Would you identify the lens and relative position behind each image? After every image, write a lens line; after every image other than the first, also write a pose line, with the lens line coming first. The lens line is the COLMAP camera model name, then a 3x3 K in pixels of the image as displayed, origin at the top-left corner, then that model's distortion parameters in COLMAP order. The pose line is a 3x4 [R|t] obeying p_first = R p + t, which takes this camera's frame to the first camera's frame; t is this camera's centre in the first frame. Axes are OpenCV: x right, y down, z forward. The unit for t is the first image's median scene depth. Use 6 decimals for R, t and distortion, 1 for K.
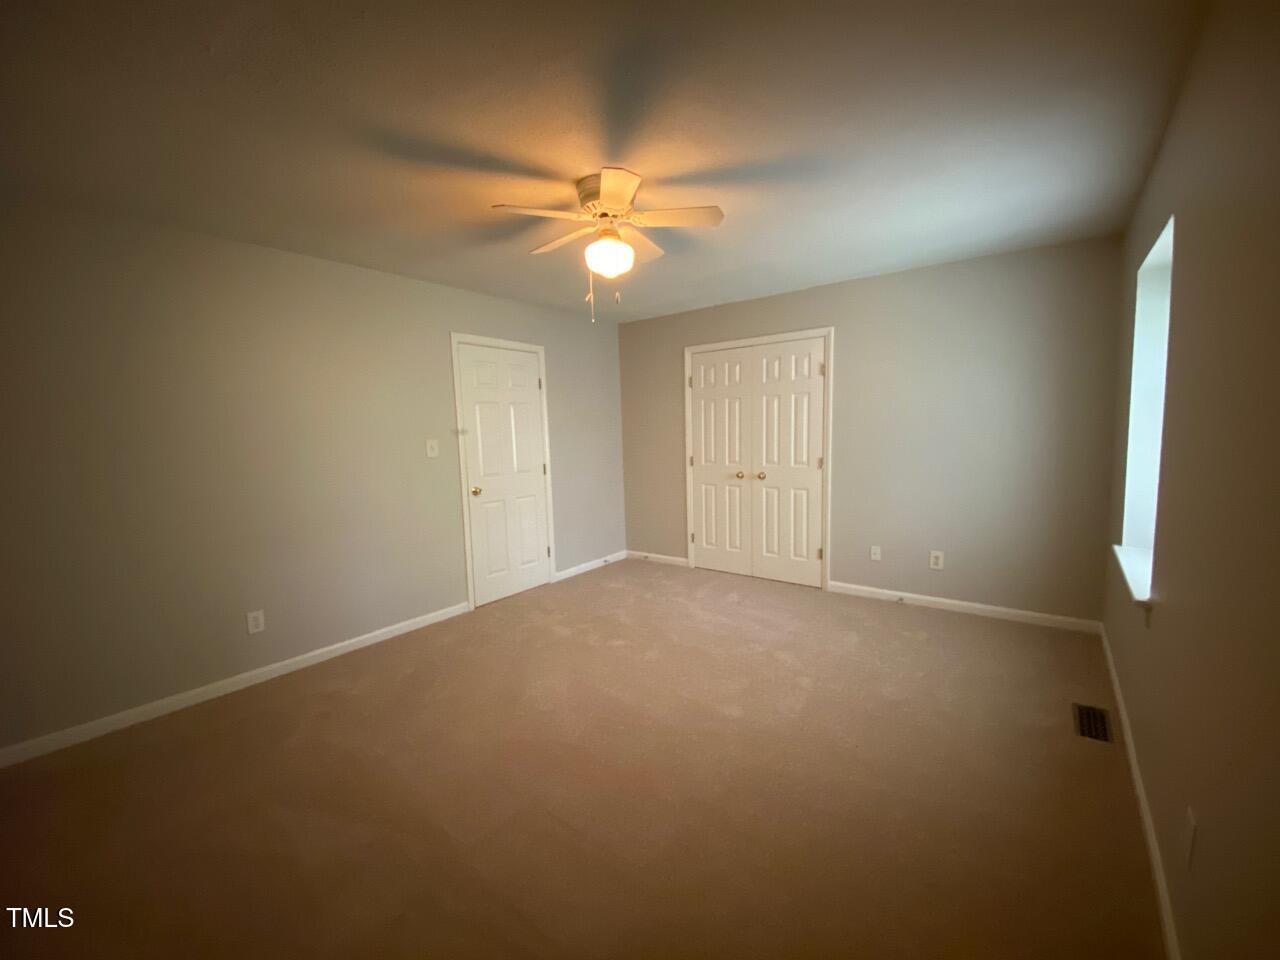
lens RADIAL K [[519.7, 0, 636.7], [0, 519.7, 483.4], [0, 0, 1]] dist [-0.000167, -0.000170]
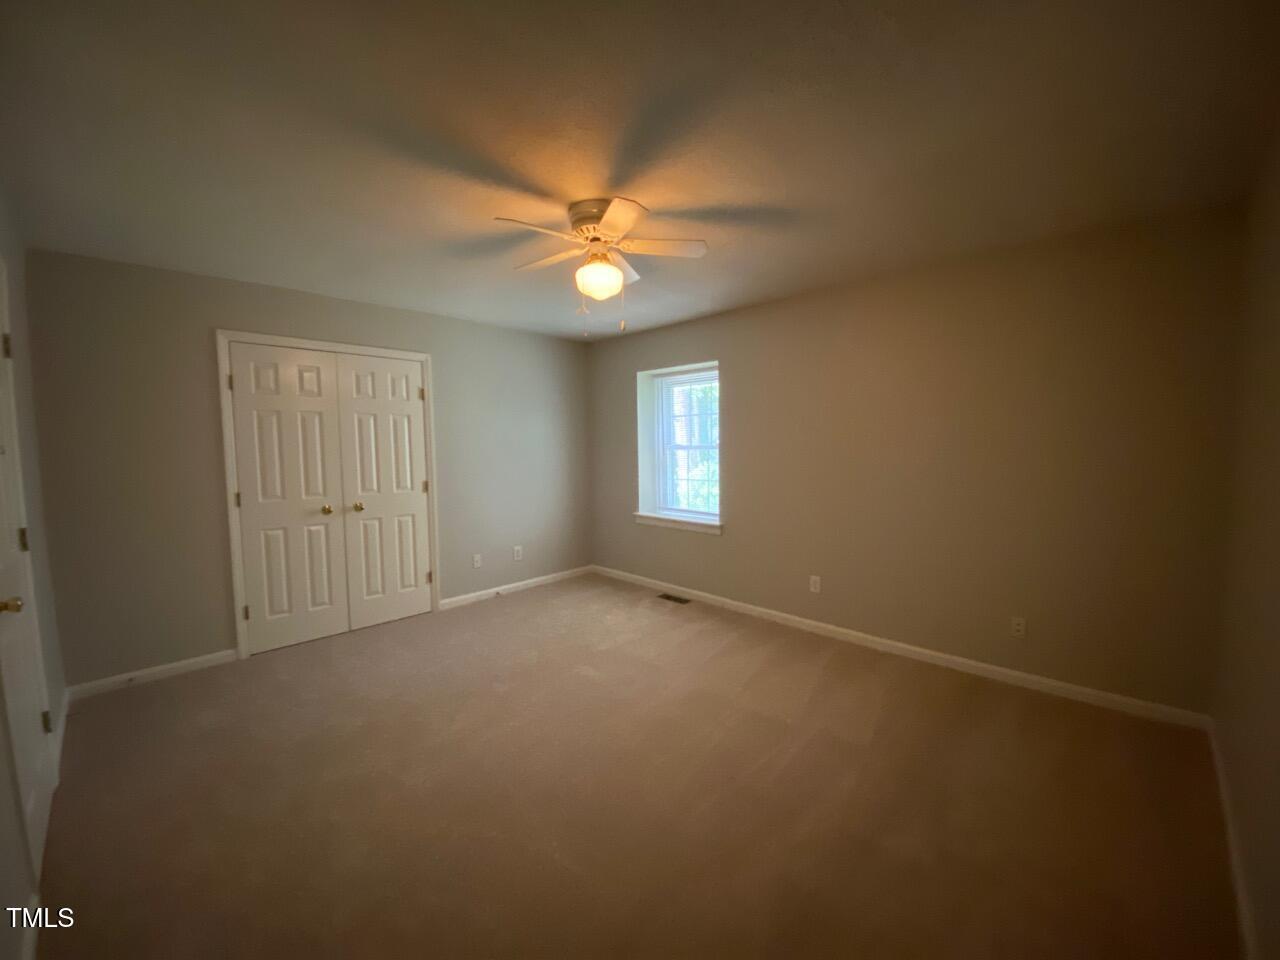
lens RADIAL K [[519.7, 0, 636.9], [0, 519.7, 479.5], [0, 0, 1]] dist [-0.000167, -0.000170]
pose [[0.104618, -0.038885, 0.993752, -0.577828], [0.114314, 0.993082, 0.026824, -0.031135], [-0.987921, 0.110794, 0.108339, 0.468858]]
